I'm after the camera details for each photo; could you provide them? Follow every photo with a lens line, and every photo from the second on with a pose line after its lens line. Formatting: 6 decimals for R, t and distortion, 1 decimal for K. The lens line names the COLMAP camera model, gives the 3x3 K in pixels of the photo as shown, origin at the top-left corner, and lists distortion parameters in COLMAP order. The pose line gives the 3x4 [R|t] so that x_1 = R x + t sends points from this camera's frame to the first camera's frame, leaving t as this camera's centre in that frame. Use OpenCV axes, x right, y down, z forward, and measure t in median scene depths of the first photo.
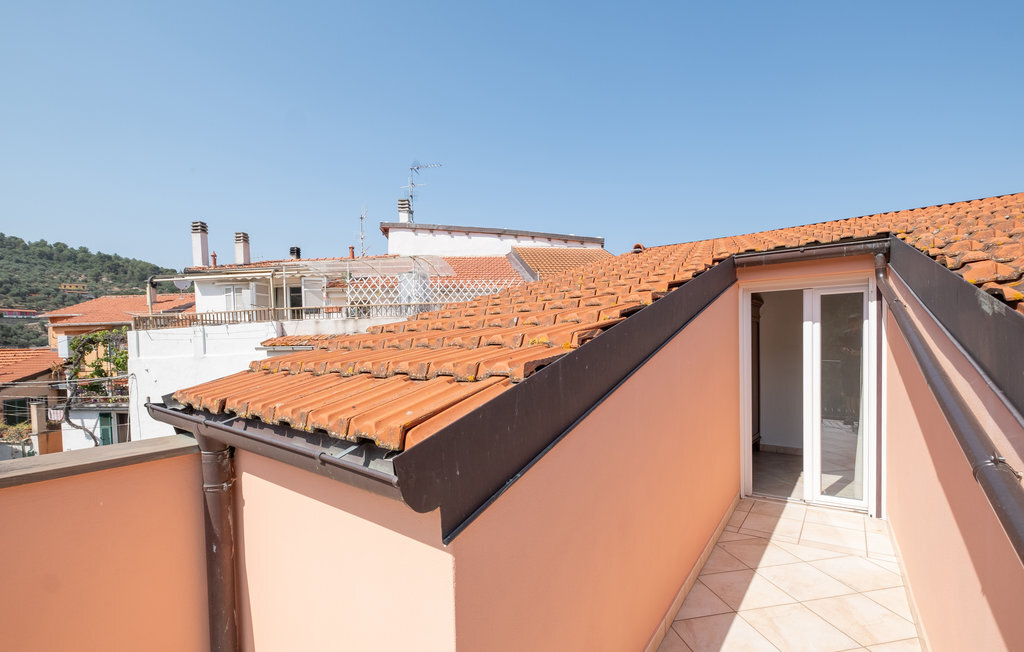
lens RADIAL K [[481.1, 0, 527.5], [0, 481.1, 365.8], [0, 0, 1]] dist [0.006414, -0.005175]
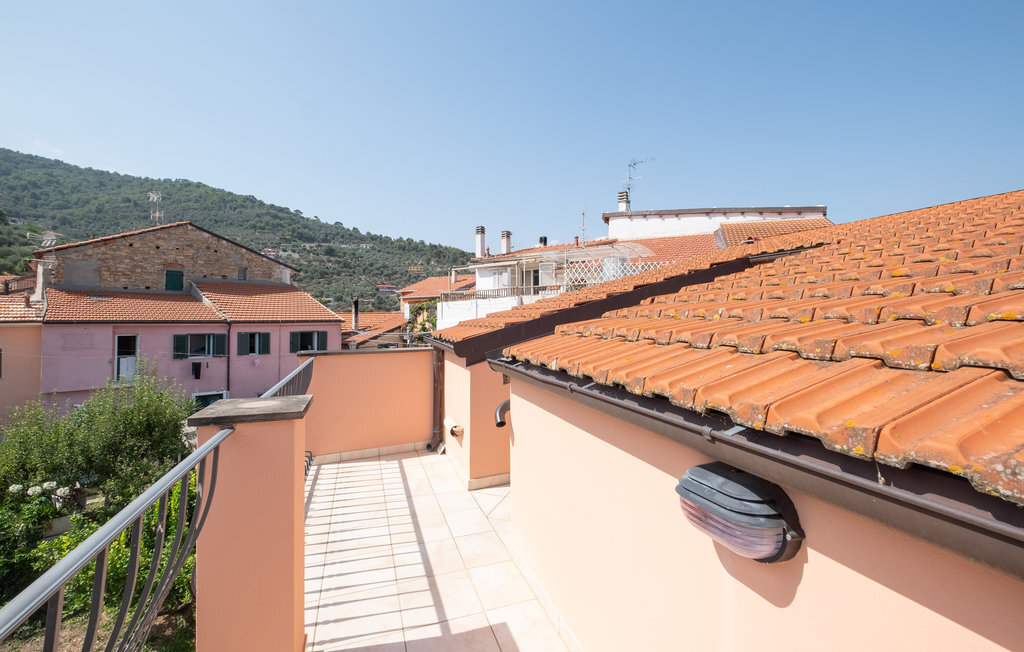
lens RADIAL K [[481.1, 0, 512.3], [0, 481.1, 323.4], [0, 0, 1]] dist [0.006414, -0.005175]
pose [[0.849810, 0.026731, -0.526411, 0.145066], [-0.038762, 0.999178, -0.011837, 0.003165], [0.525662, 0.030464, 0.850148, -0.142114]]
